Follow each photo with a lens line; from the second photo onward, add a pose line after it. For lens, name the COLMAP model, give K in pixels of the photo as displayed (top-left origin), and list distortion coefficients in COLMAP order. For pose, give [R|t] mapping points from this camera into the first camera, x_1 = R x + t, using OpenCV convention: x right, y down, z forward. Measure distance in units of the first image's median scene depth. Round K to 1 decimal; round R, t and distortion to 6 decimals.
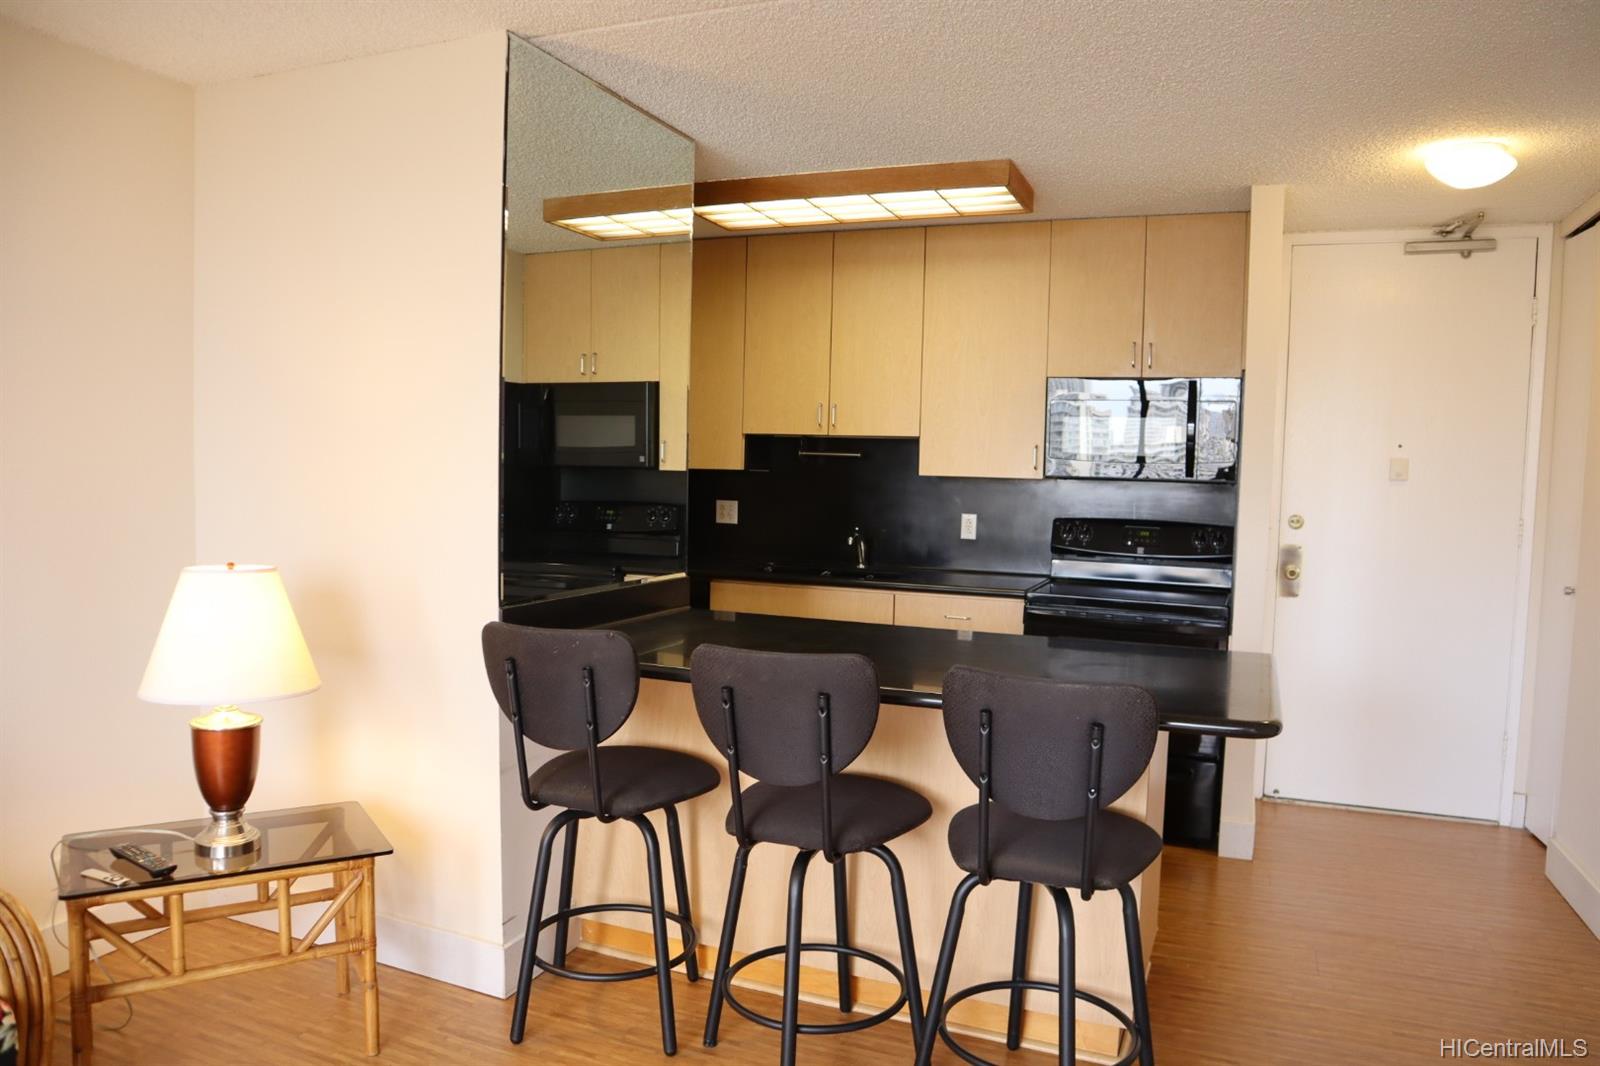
lens RADIAL K [[1095.0, 0, 800.0], [0, 1095.0, 533.0], [0, 0, 1]] dist [0.001144, 0.073576]
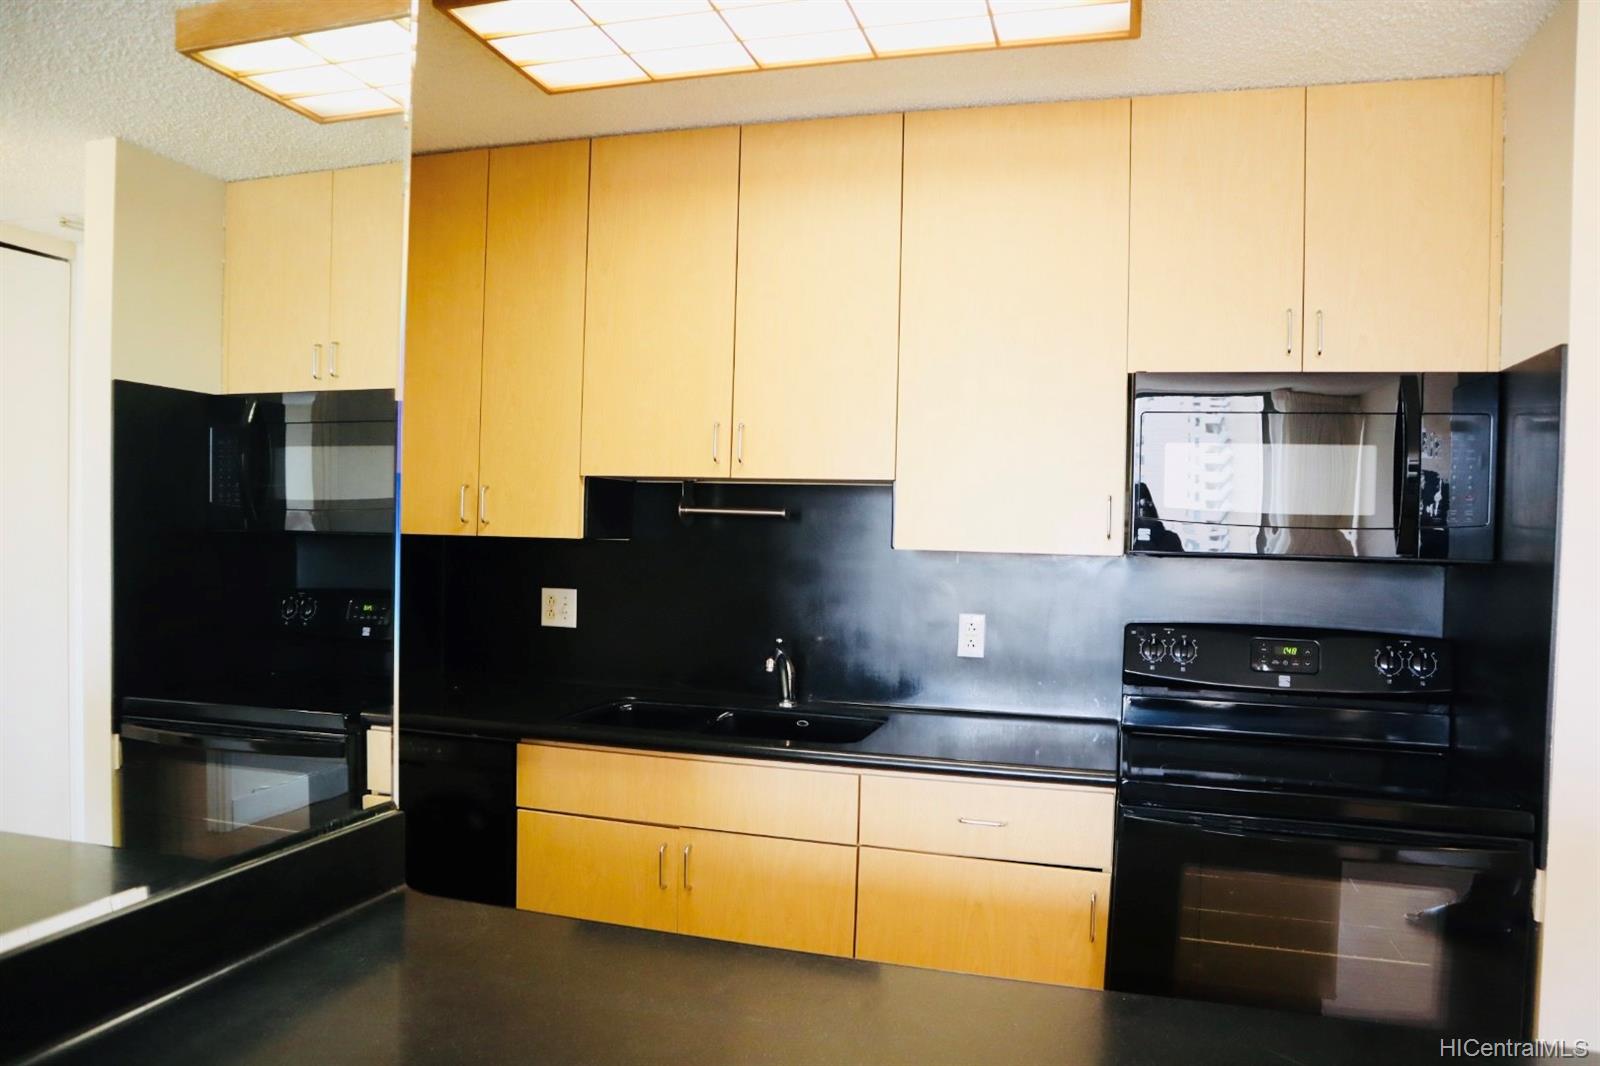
lens RADIAL K [[1100.3, 0, 793.2], [0, 1100.3, 550.7], [0, 0, 1]] dist [-0.130699, 0.076360]
pose [[0.995110, -0.001421, 0.098761, 0.002387], [0.005759, 0.999030, -0.043657, -0.026312], [-0.098603, 0.044012, 0.994153, 0.432132]]
